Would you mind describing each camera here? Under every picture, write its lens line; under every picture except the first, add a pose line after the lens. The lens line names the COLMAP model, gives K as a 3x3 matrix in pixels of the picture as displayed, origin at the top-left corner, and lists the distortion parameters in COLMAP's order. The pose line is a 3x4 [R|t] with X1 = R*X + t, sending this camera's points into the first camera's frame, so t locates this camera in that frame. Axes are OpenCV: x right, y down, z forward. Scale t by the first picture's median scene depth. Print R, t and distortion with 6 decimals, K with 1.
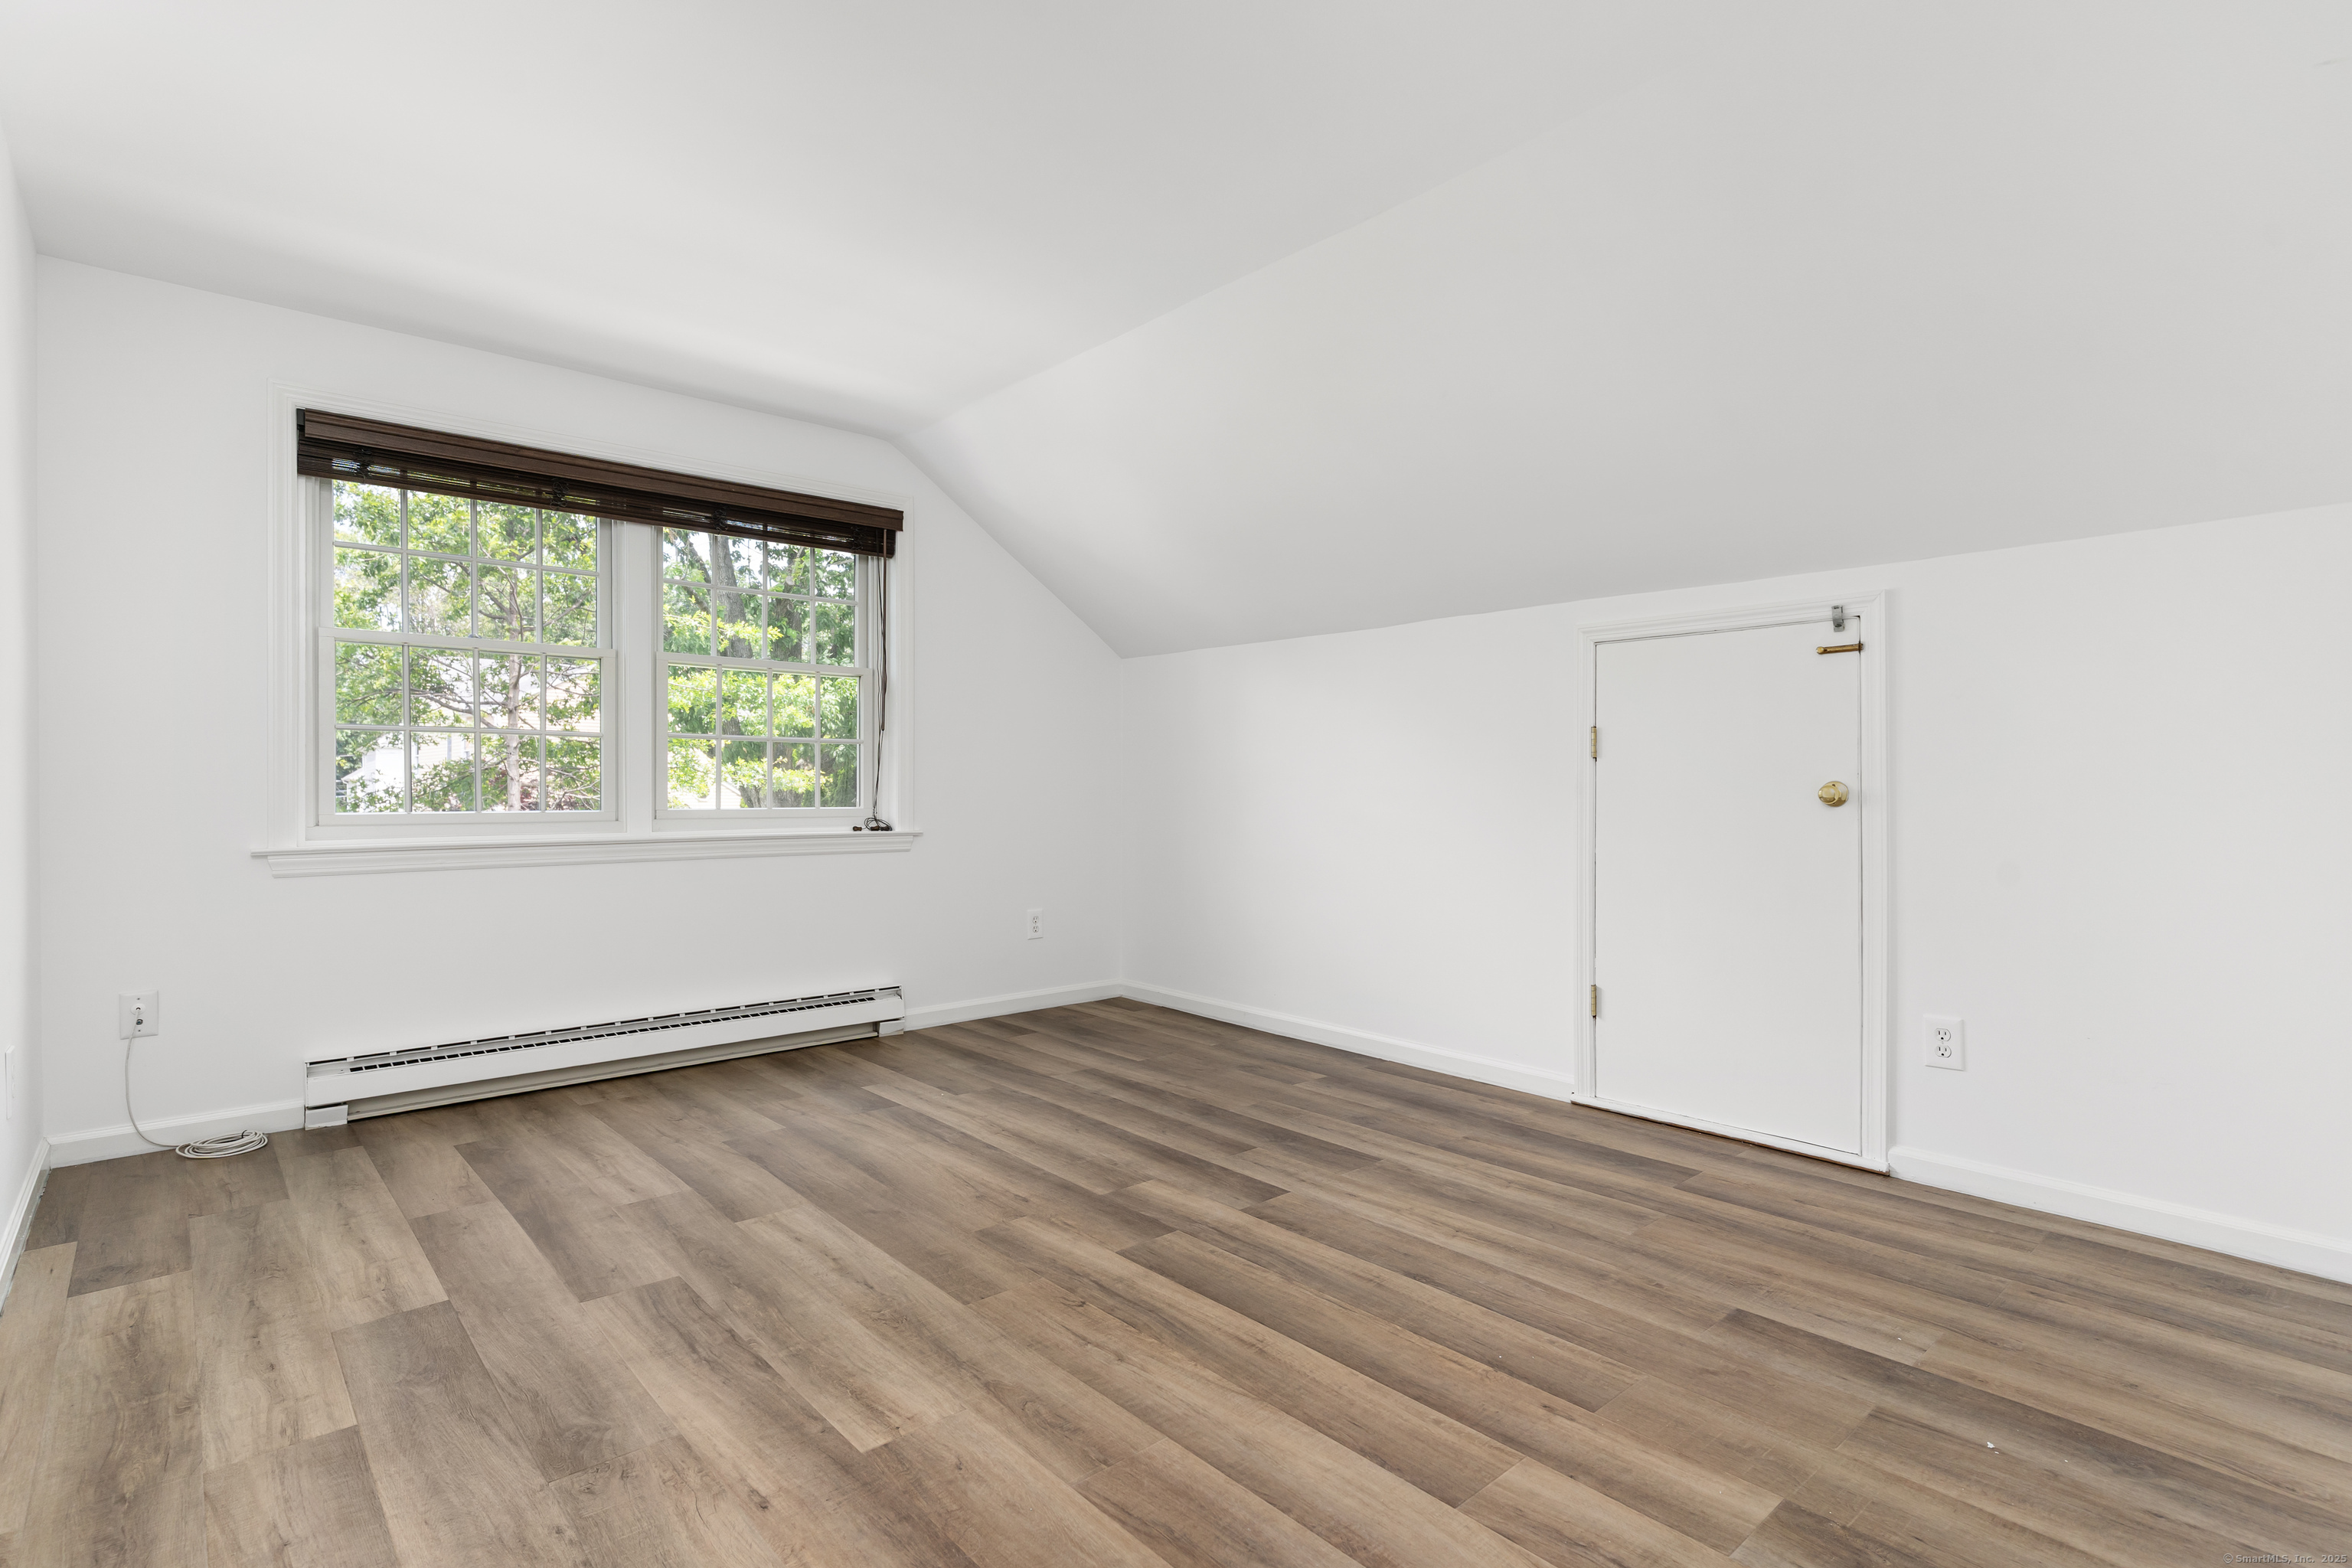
lens RADIAL K [[1130.8, 0, 1134.5], [0, 1130.8, 791.2], [0, 0, 1]] dist [-0.000088, 0.001749]
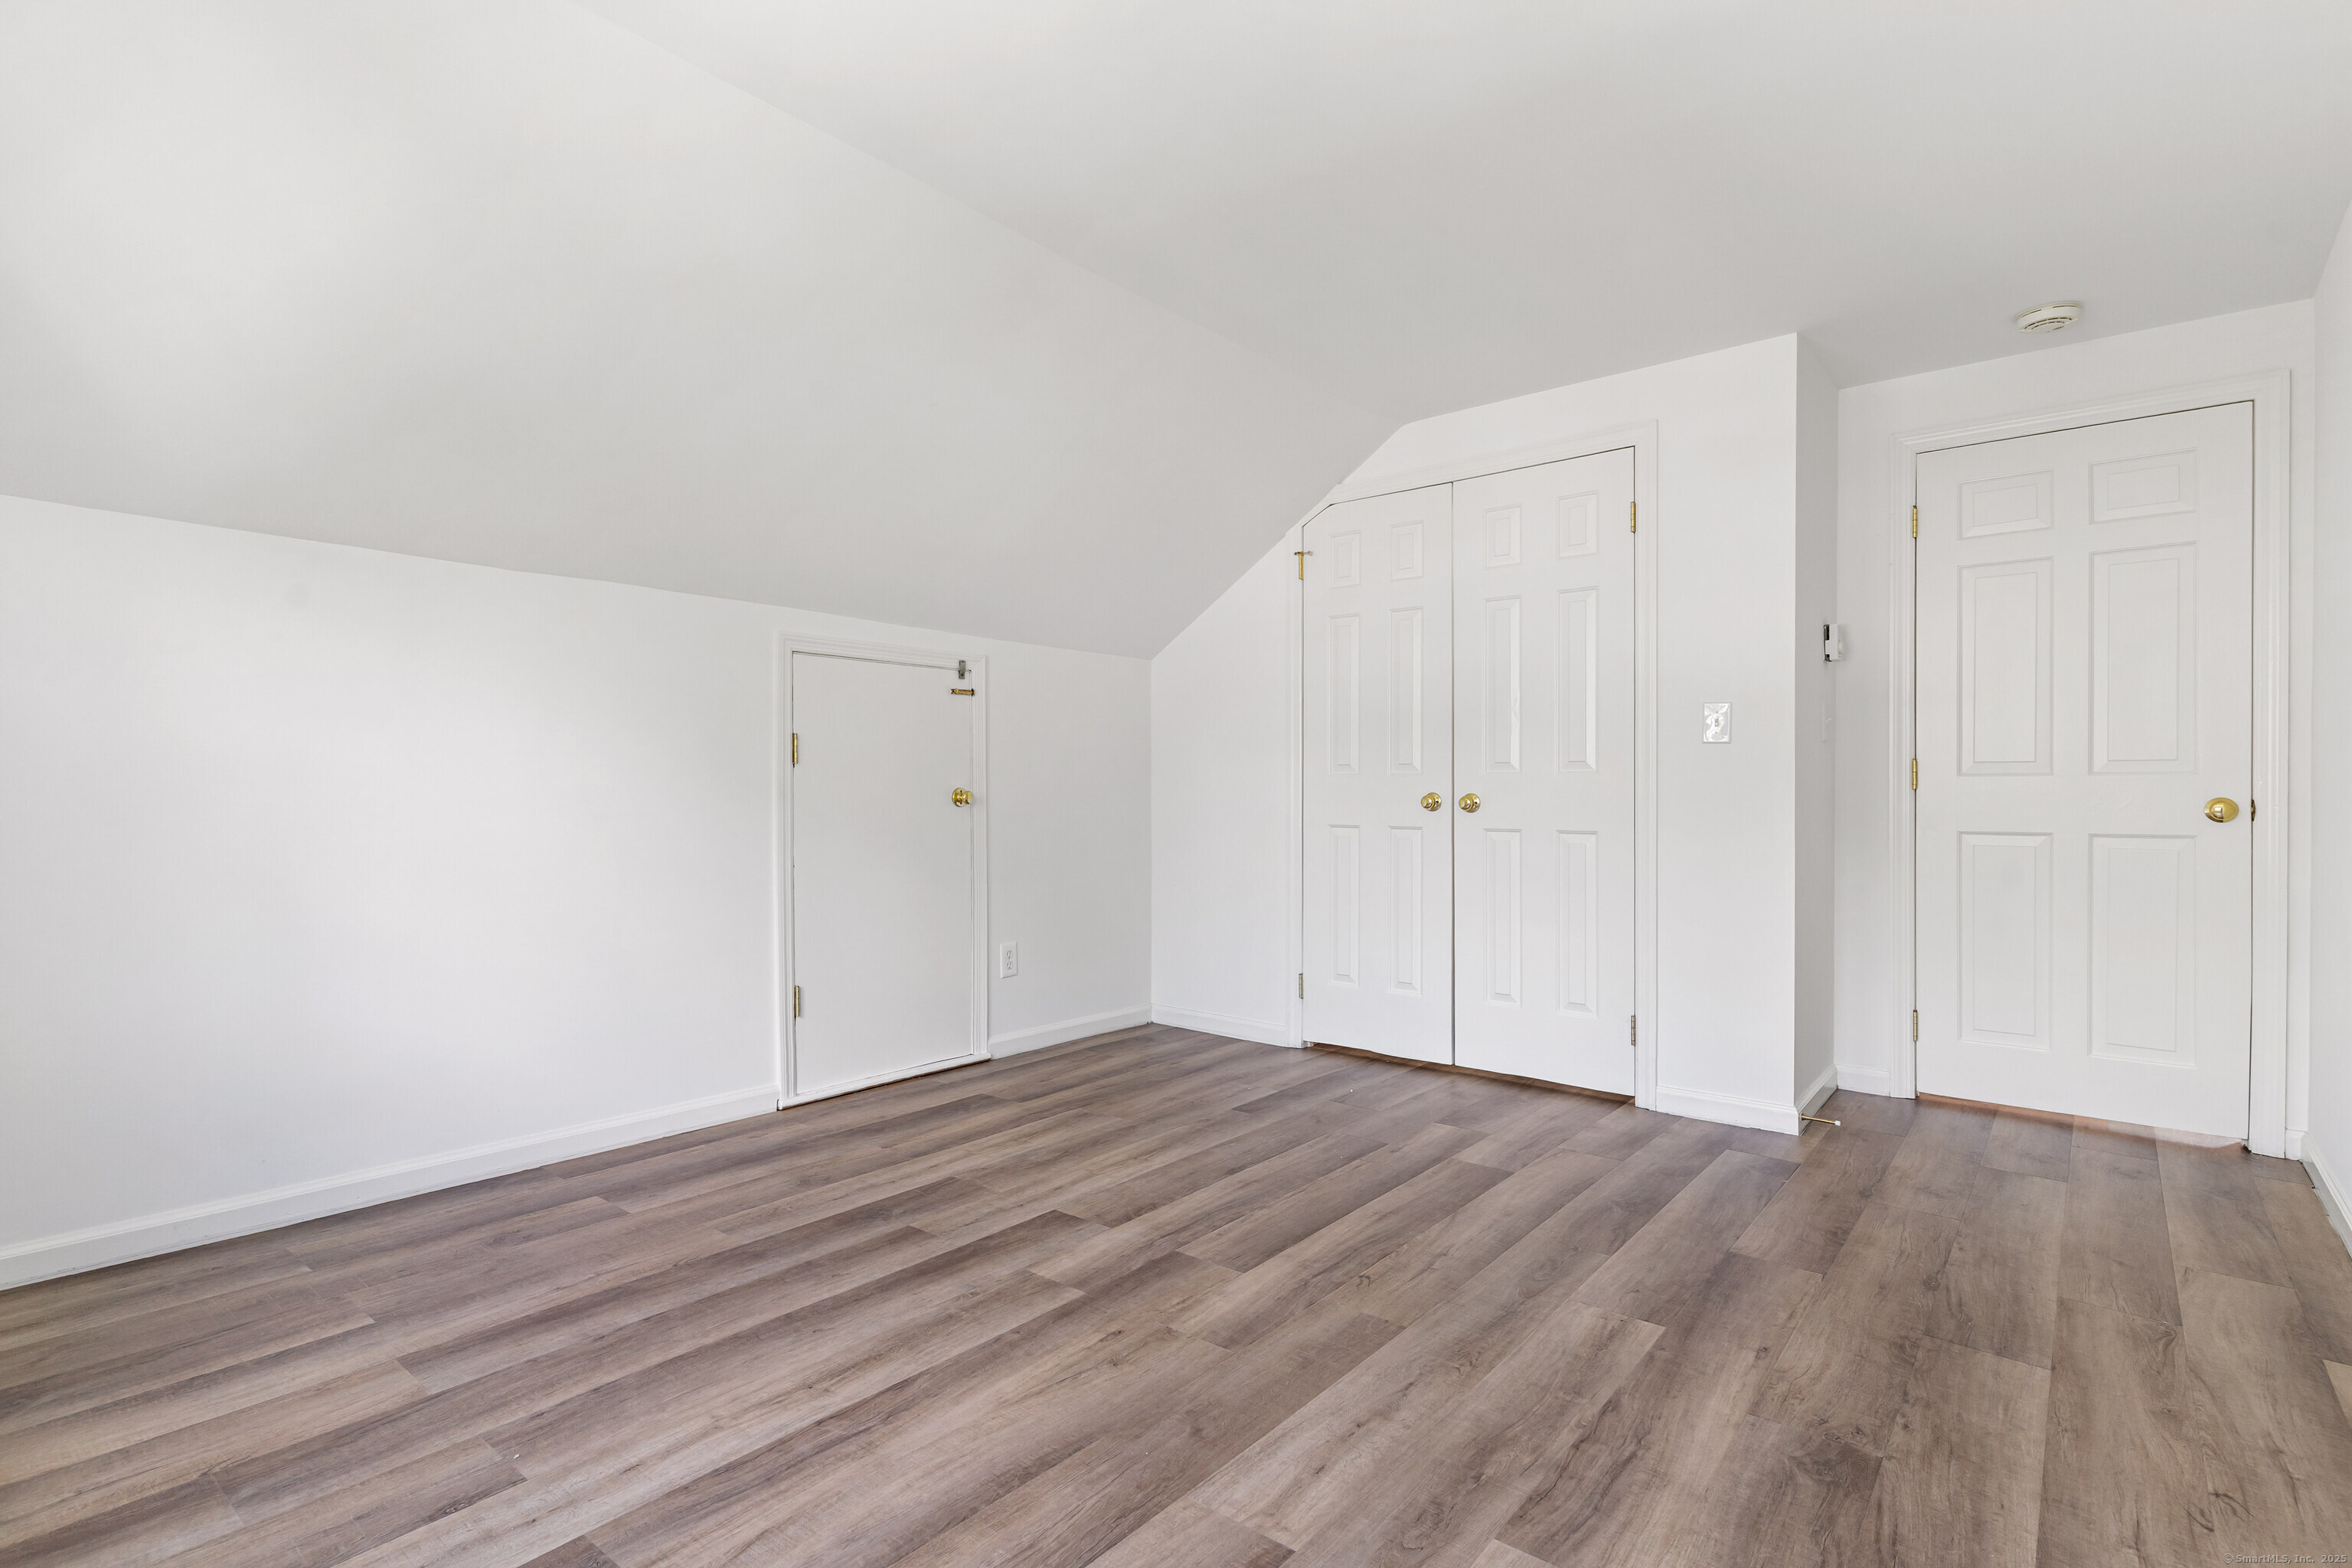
lens RADIAL K [[1130.8, 0, 1176.2], [0, 1130.8, 780.1], [0, 0, 1]] dist [-0.000088, 0.001749]
pose [[-0.176911, 0.007701, 0.984197, -0.875178], [0.002384, 0.999970, -0.007396, -0.008521], [-0.984224, 0.001038, -0.176924, 1.111069]]
